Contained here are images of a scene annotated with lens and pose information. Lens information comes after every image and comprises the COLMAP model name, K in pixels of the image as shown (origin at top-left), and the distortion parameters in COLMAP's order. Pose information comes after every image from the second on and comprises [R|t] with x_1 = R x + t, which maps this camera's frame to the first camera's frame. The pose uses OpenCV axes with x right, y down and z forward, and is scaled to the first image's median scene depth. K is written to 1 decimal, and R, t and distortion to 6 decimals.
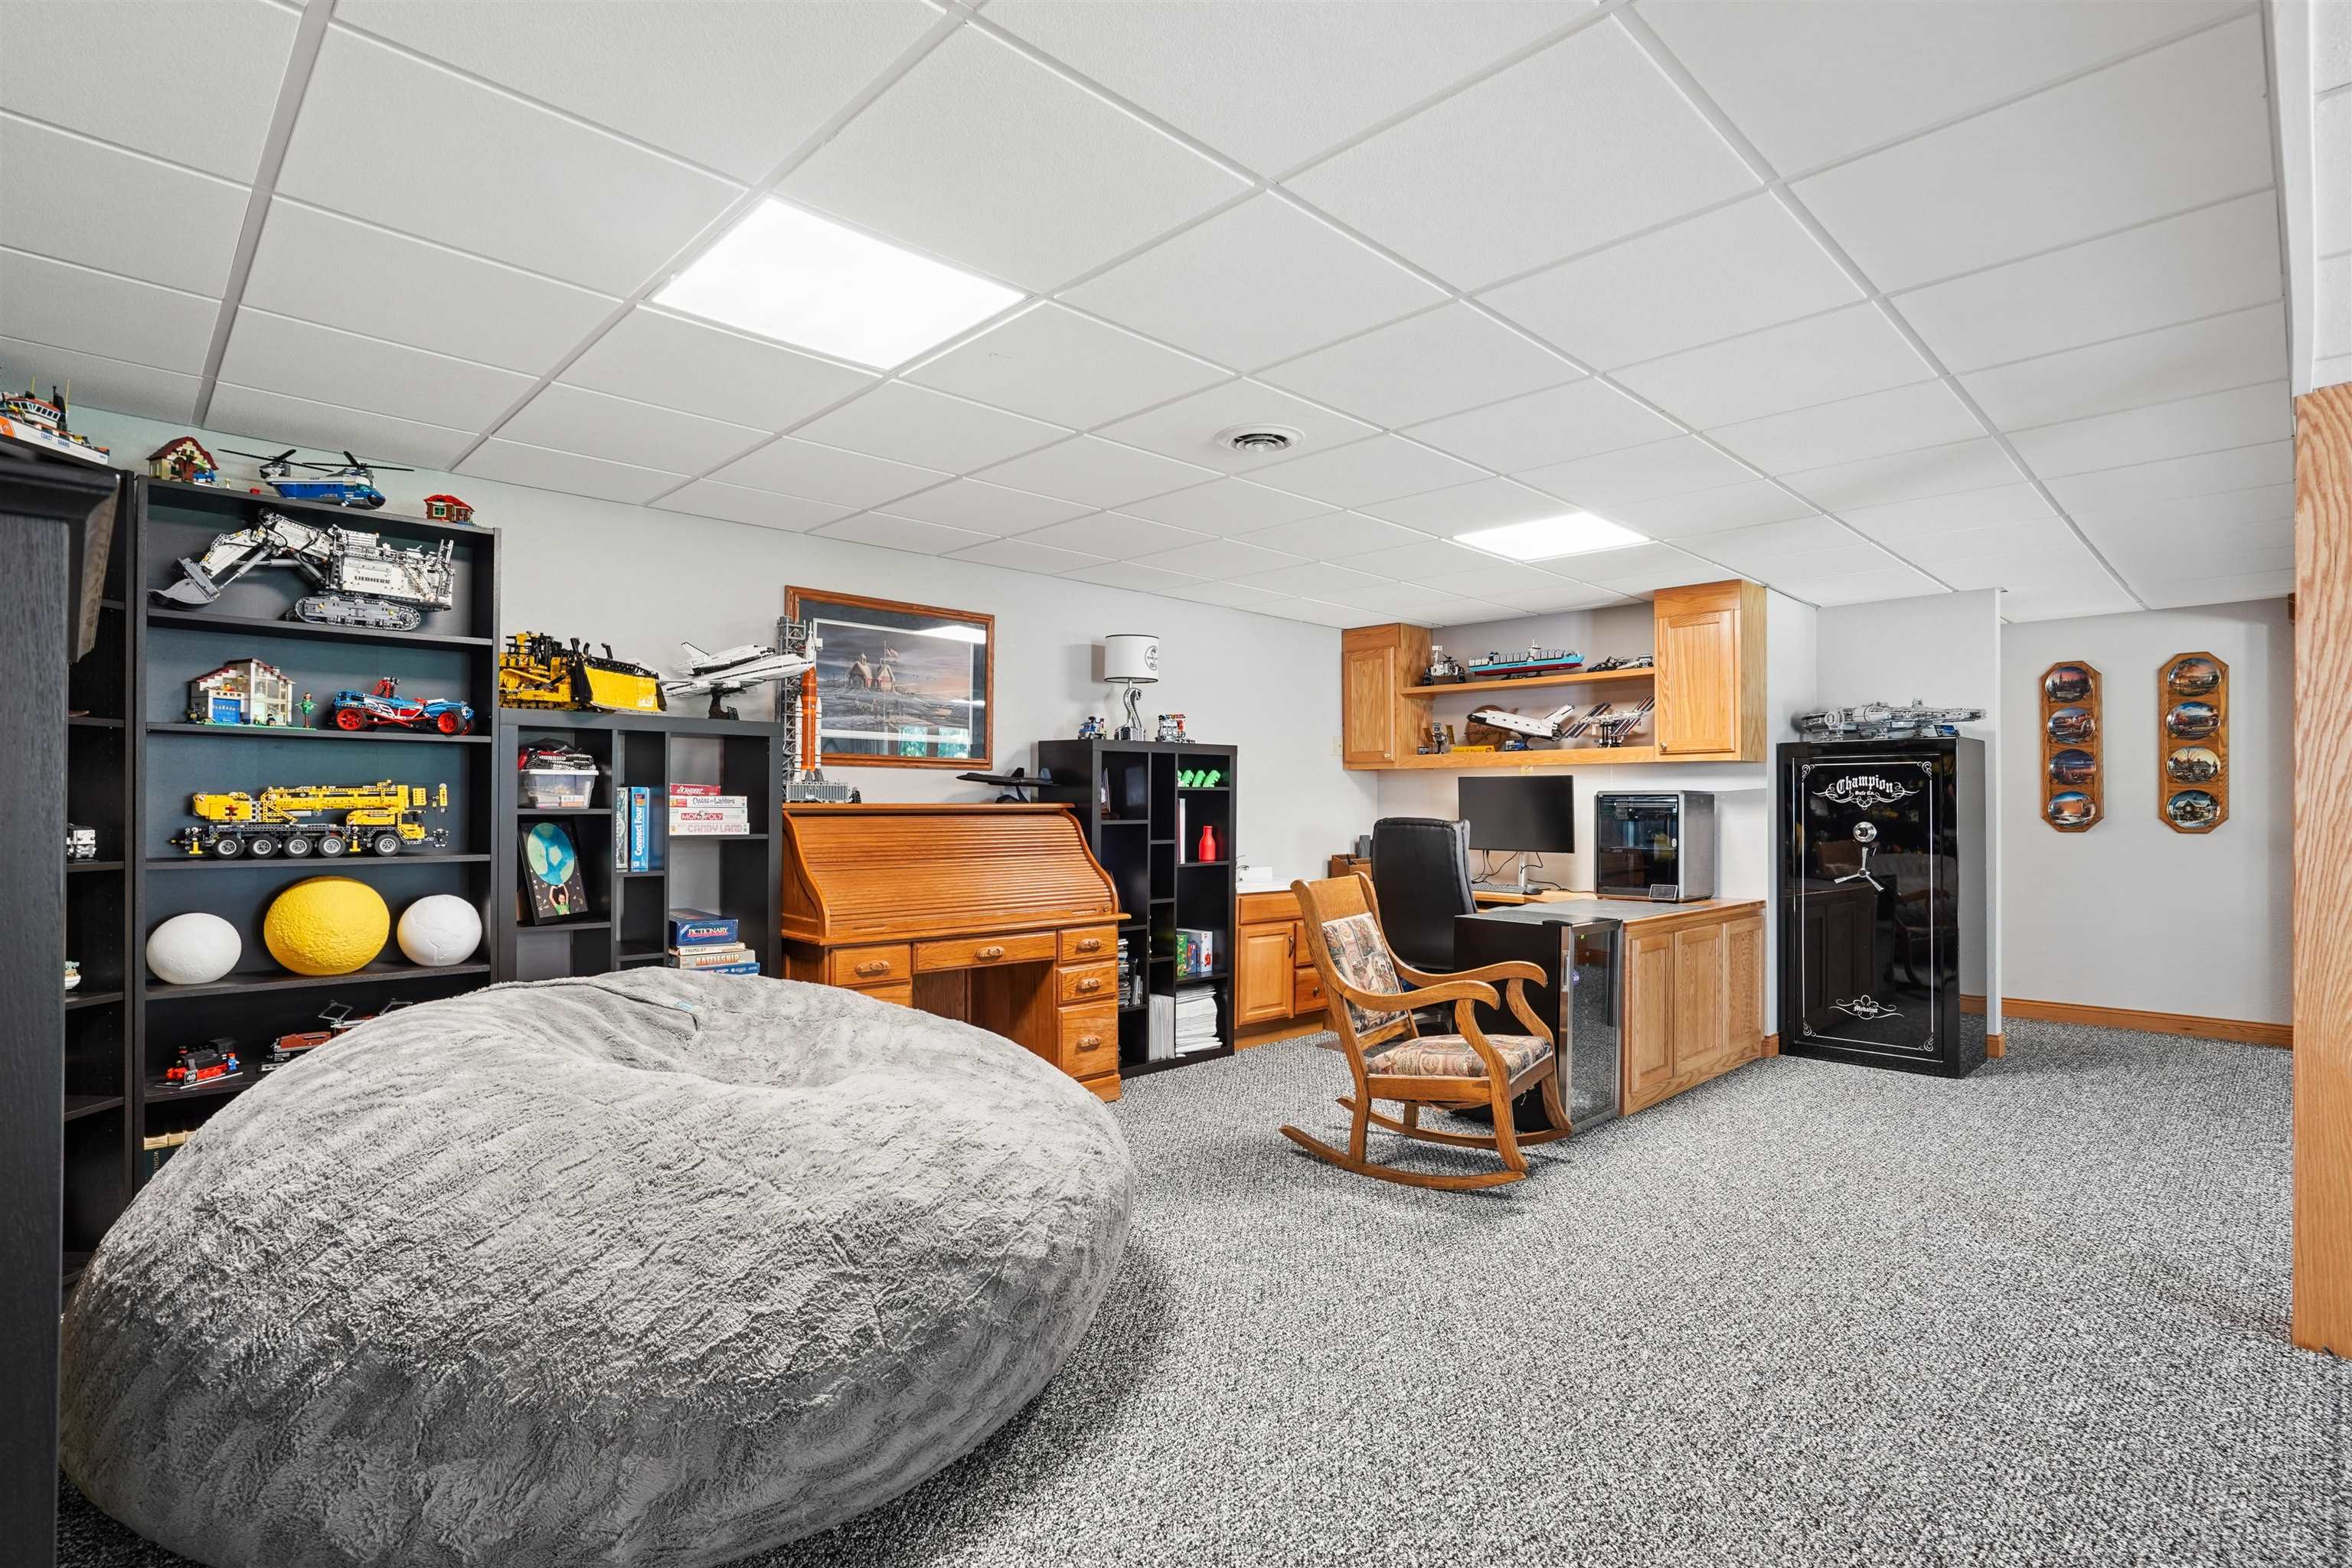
lens RADIAL K [[1146.9, 0, 1185.4], [0, 1146.9, 812.9], [0, 0, 1]] dist [-0.018066, 0.000243]
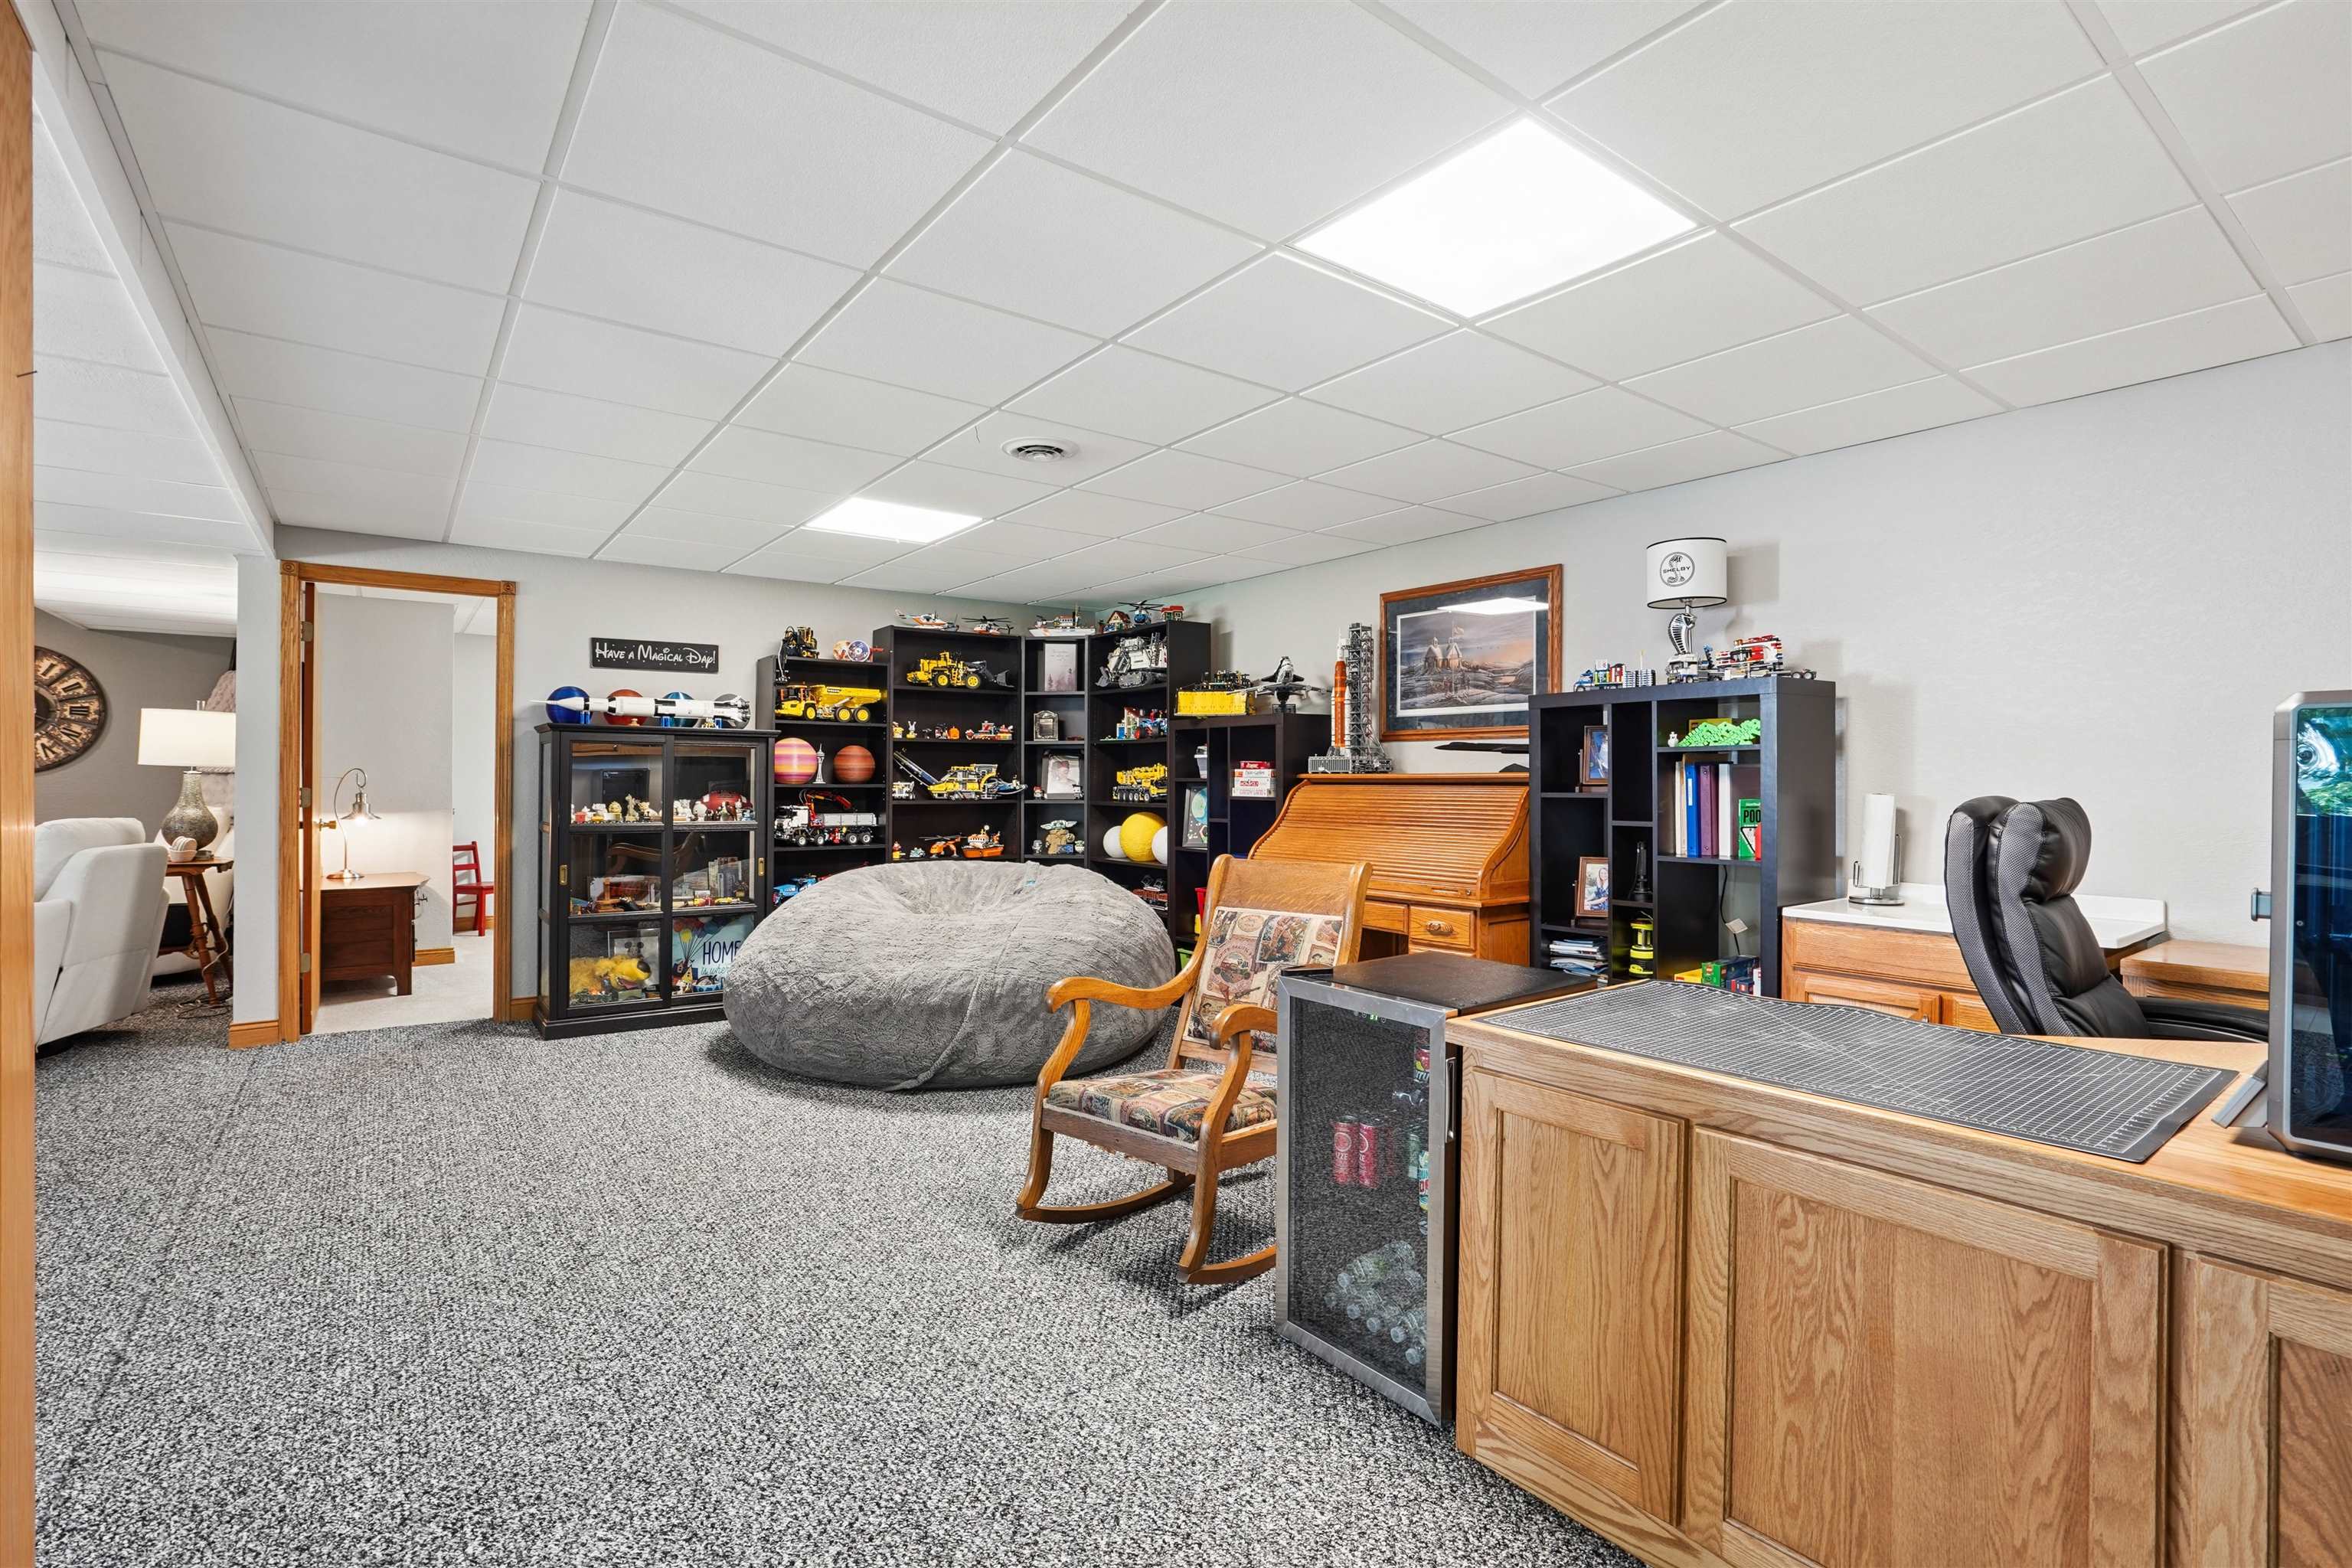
lens RADIAL K [[1089.8, 0, 1198.7], [0, 1089.8, 812.5], [0, 0, 1]] dist [-0.048530, 0.018444]
pose [[-0.127033, 0.028266, -0.991496, 0.818897], [-0.002491, 0.999582, 0.028816, -0.000796], [0.991895, 0.006130, -0.126910, 0.951937]]
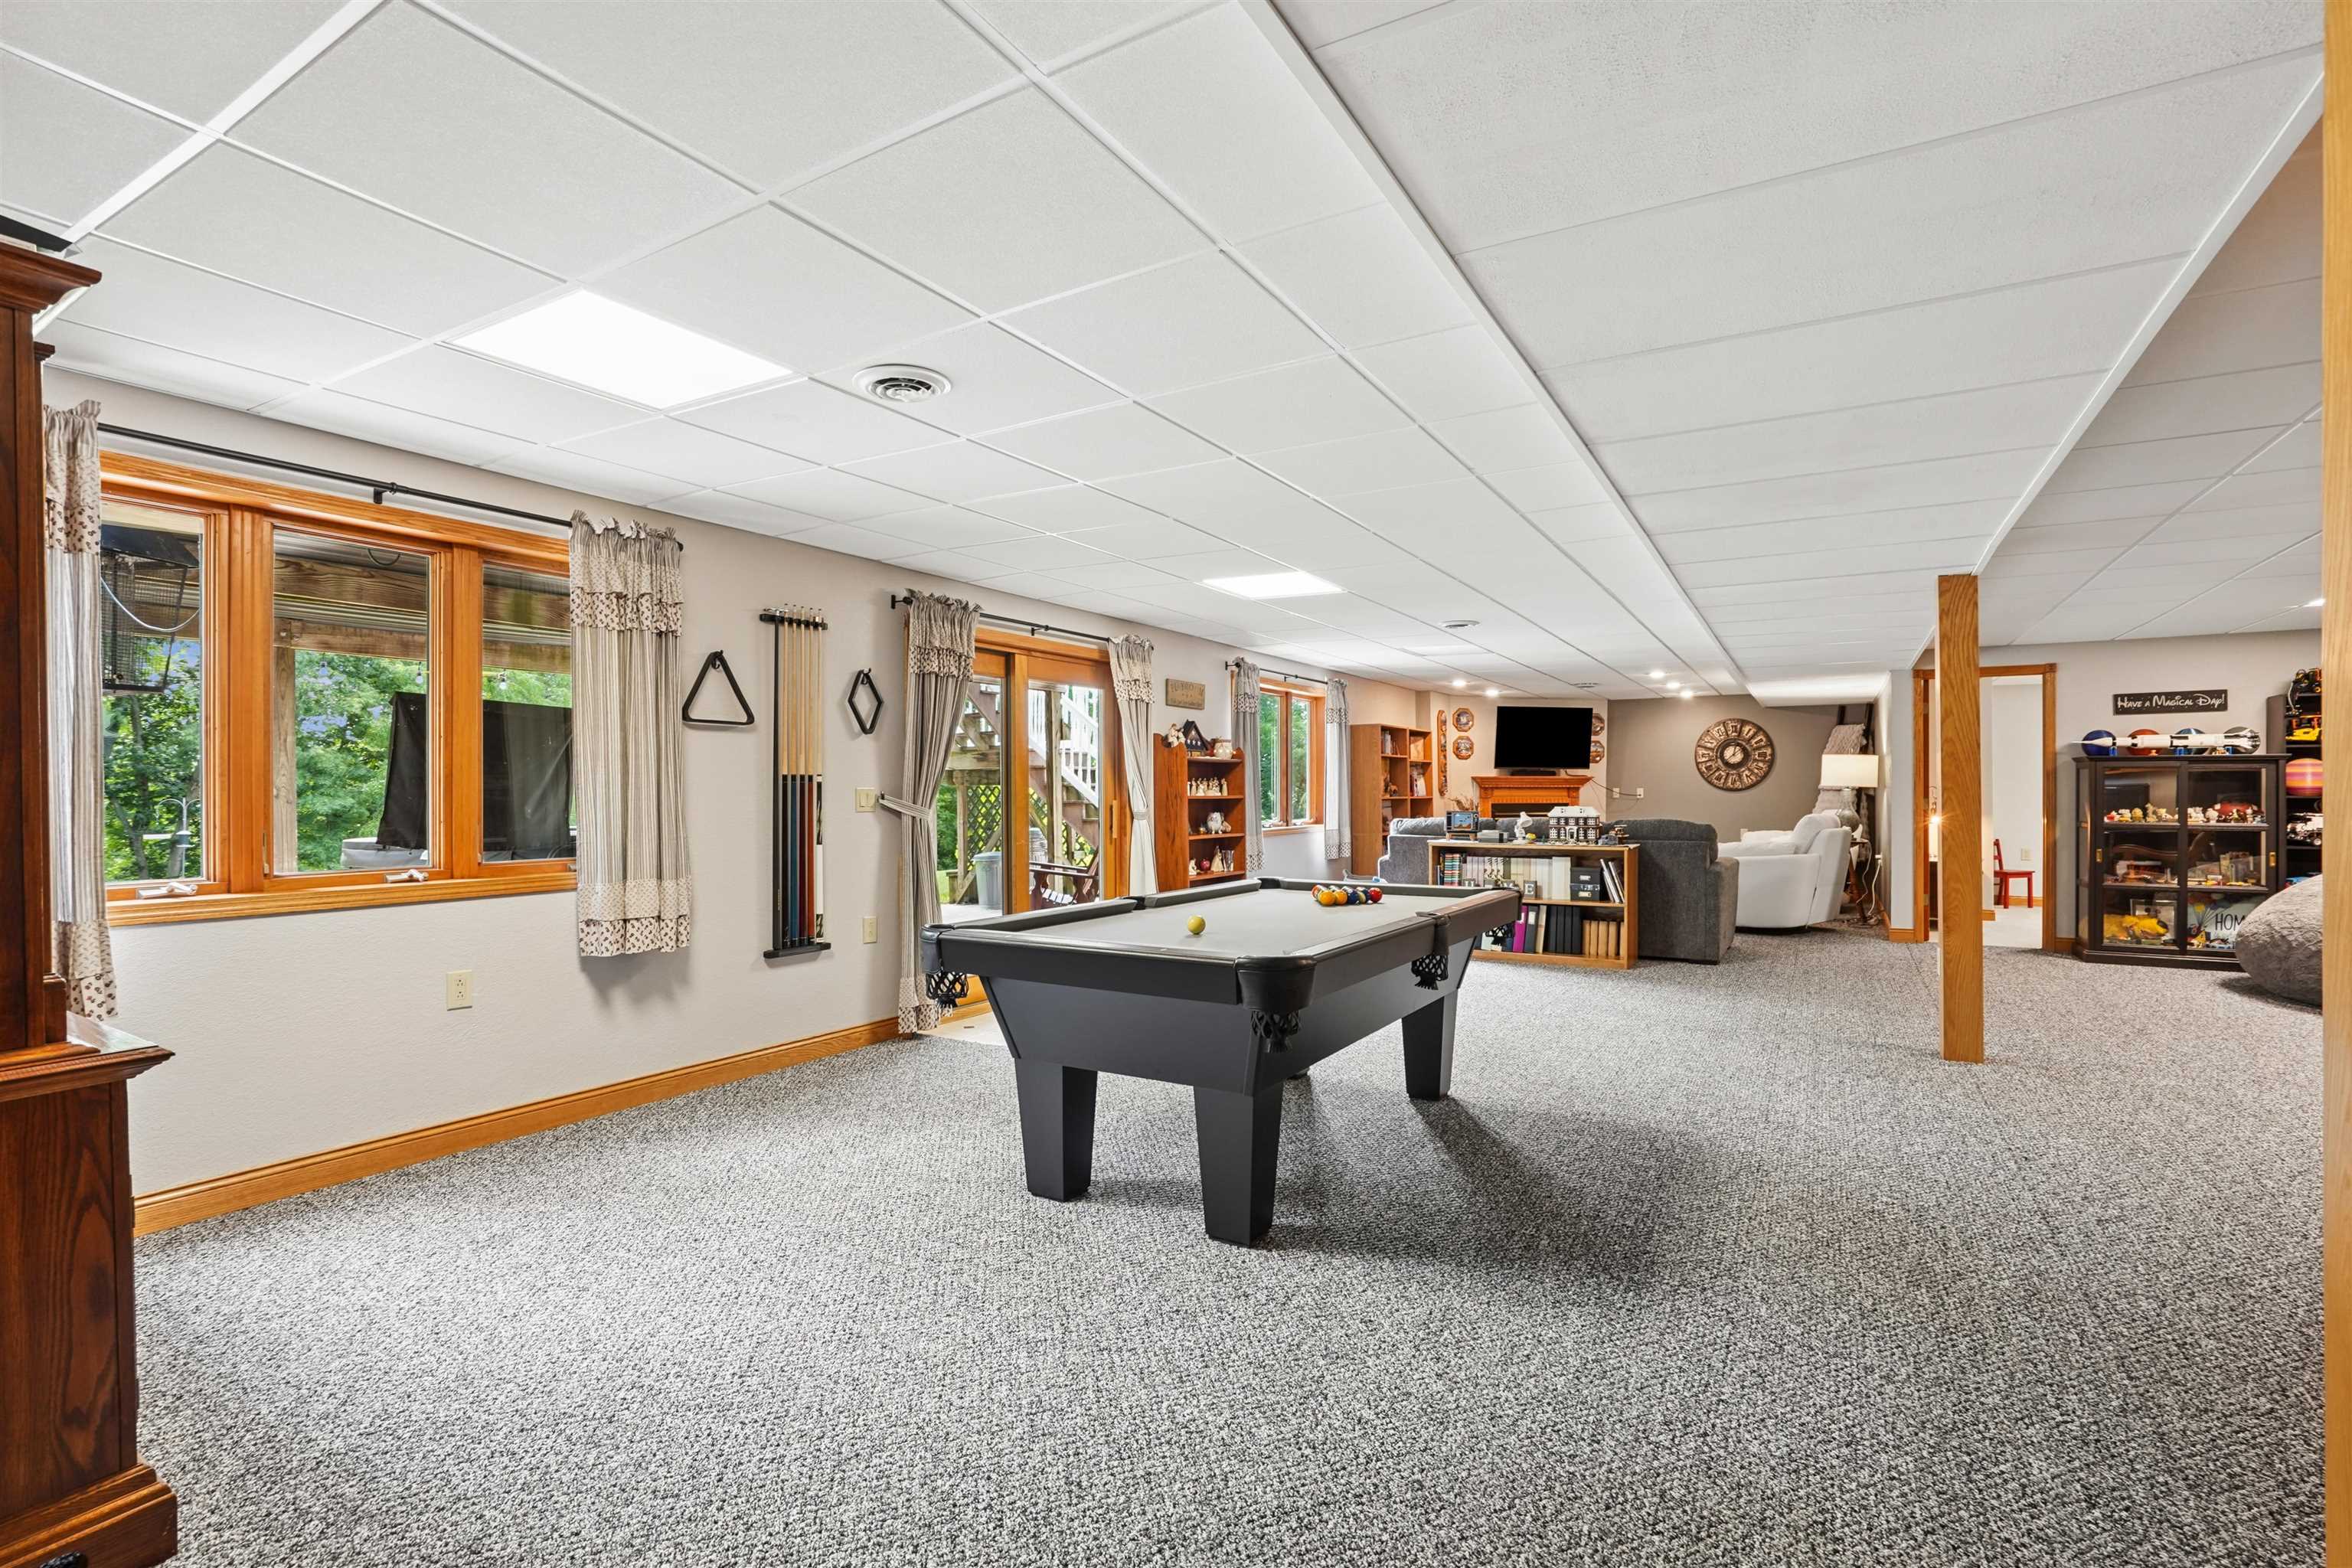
lens RADIAL K [[1098.9, 0, 1172.3], [0, 1098.9, 768.4], [0, 0, 1]] dist [-0.041562, 0.018850]
pose [[-0.969267, -0.003439, -0.245988, 1.588787], [0.002525, 0.999711, -0.023922, -0.003012], [0.245999, -0.023808, -0.968978, 1.417946]]
